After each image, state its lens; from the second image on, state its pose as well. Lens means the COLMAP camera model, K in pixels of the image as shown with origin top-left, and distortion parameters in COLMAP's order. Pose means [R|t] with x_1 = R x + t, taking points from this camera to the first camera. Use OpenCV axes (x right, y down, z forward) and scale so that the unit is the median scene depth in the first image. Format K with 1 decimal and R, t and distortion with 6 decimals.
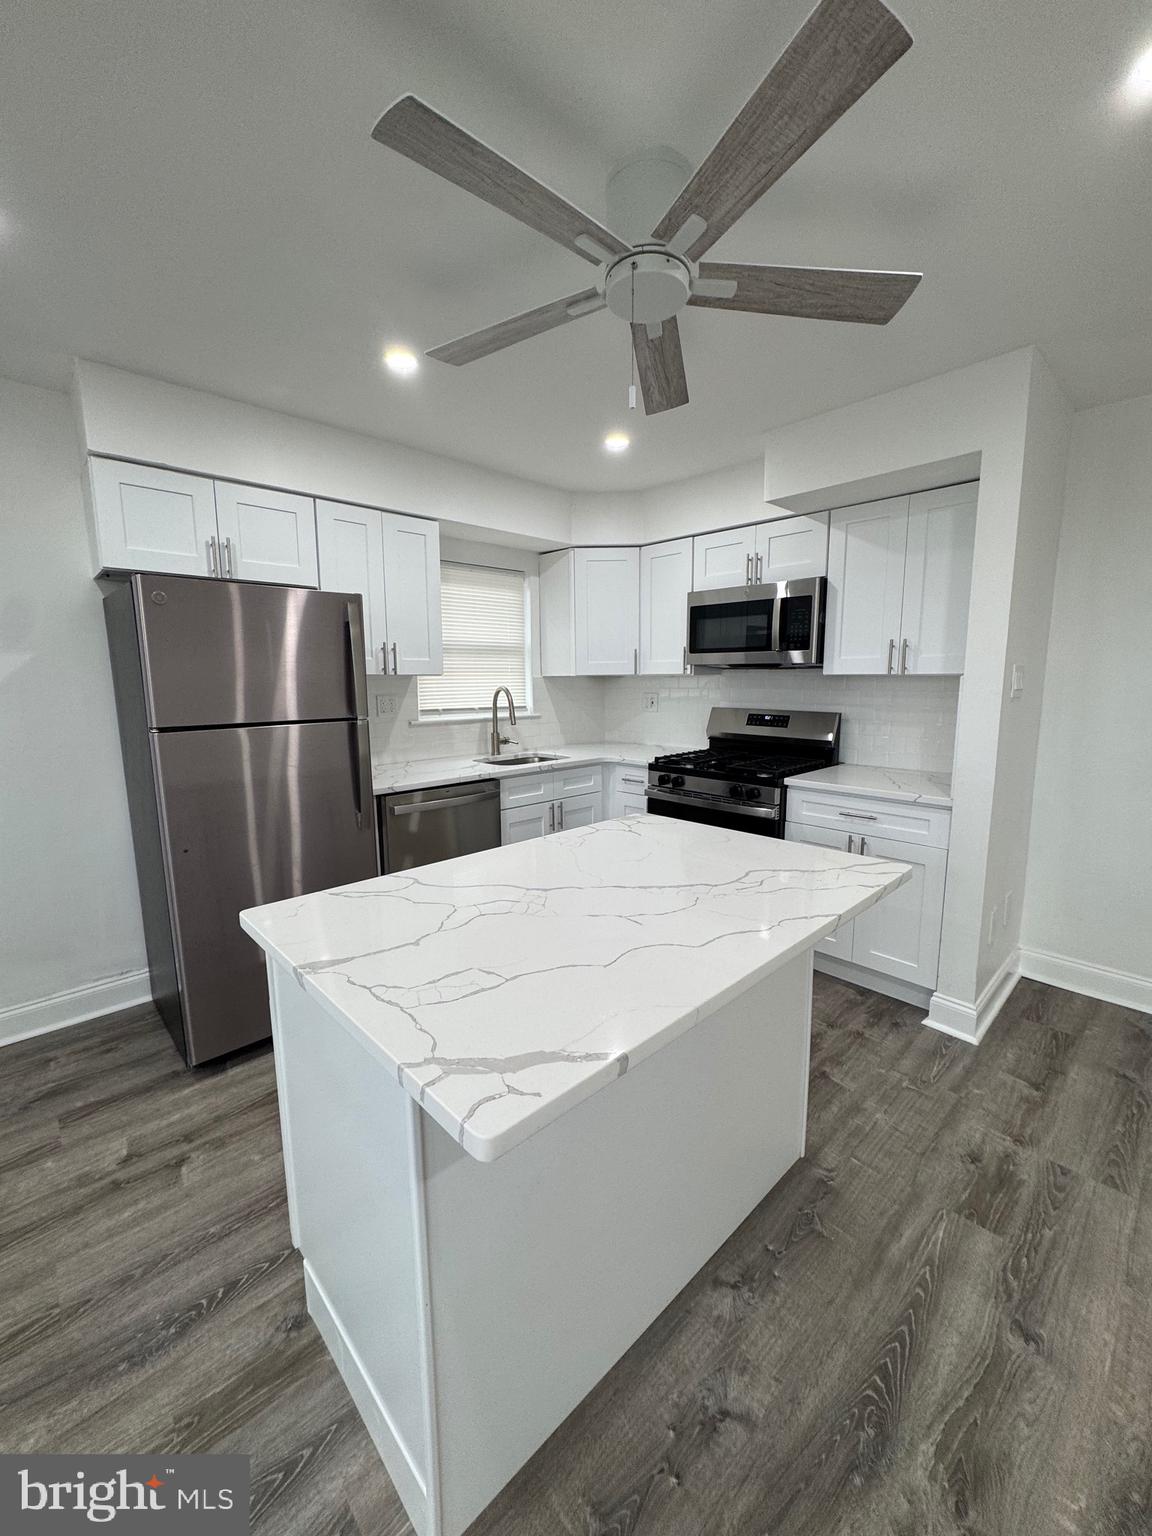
lens RADIAL K [[611.5, 0, 576.0], [0, 611.5, 768.0], [0, 0, 1]] dist [-0.000390, 0.000584]
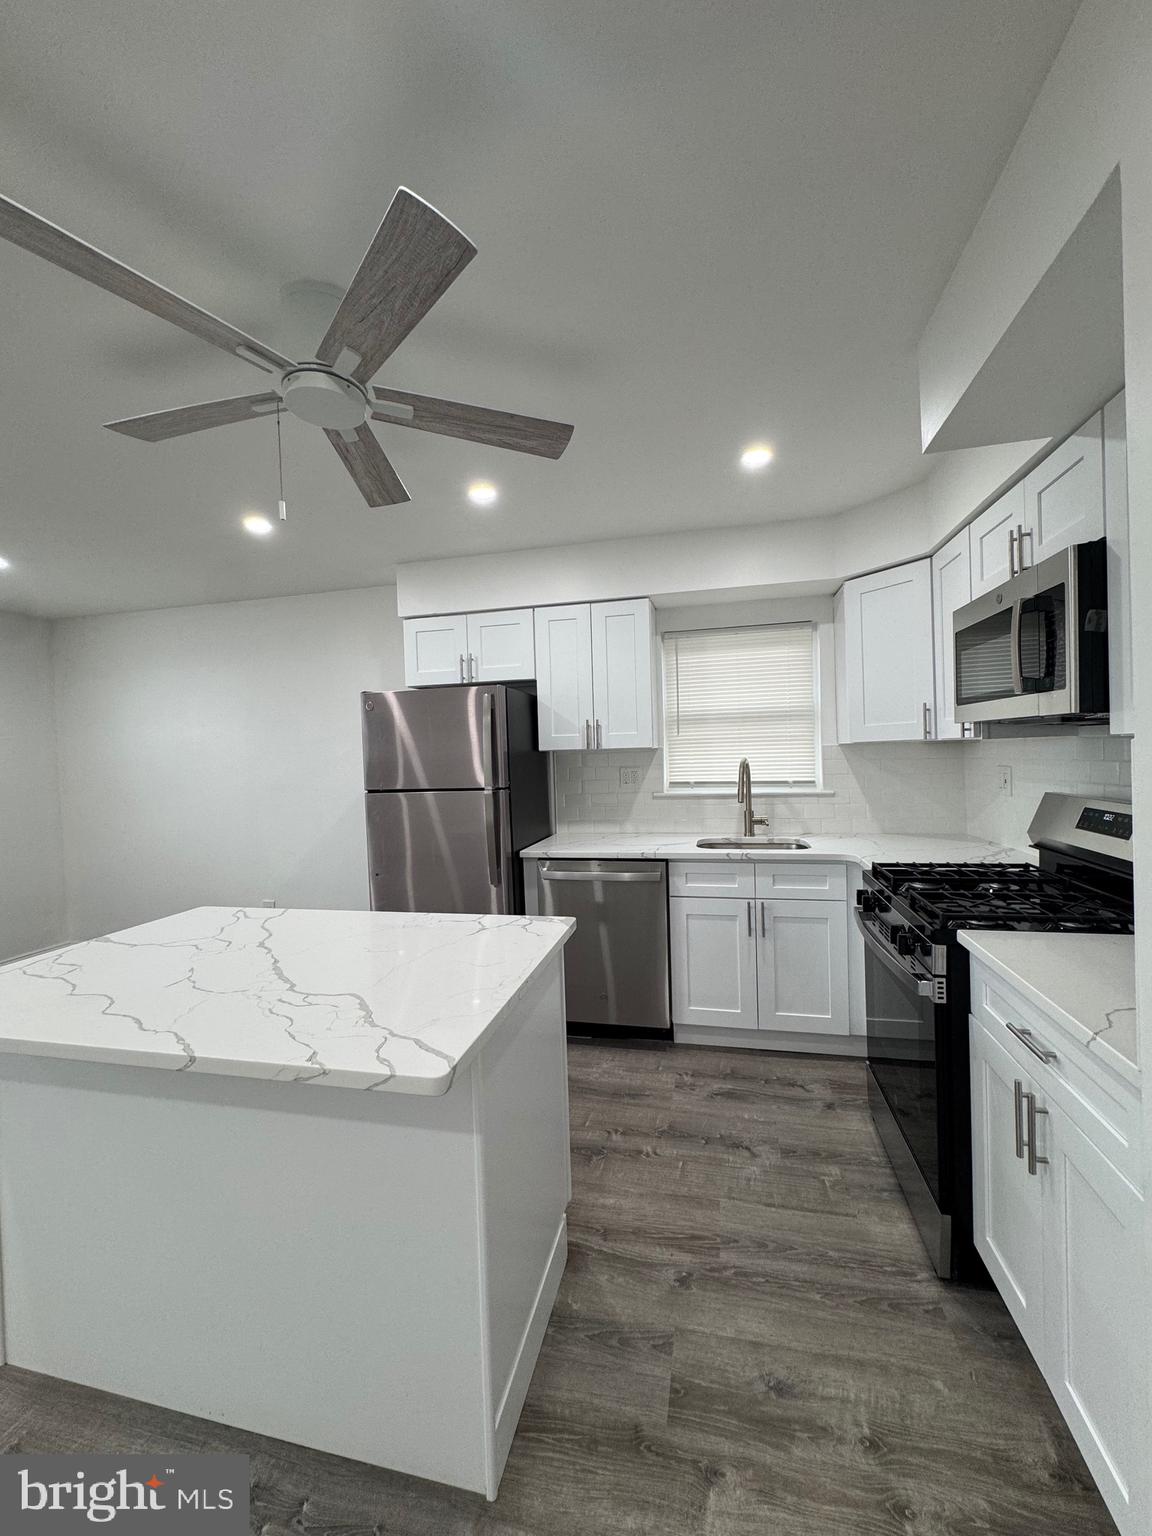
lens RADIAL K [[611.5, 0, 576.0], [0, 611.5, 768.0], [0, 0, 1]] dist [-0.000390, 0.000584]
pose [[0.547952, 0.010786, -0.836440, 0.579561], [-0.098181, 0.993835, -0.051503, -0.061469], [0.830728, 0.110343, 0.545633, 0.392779]]
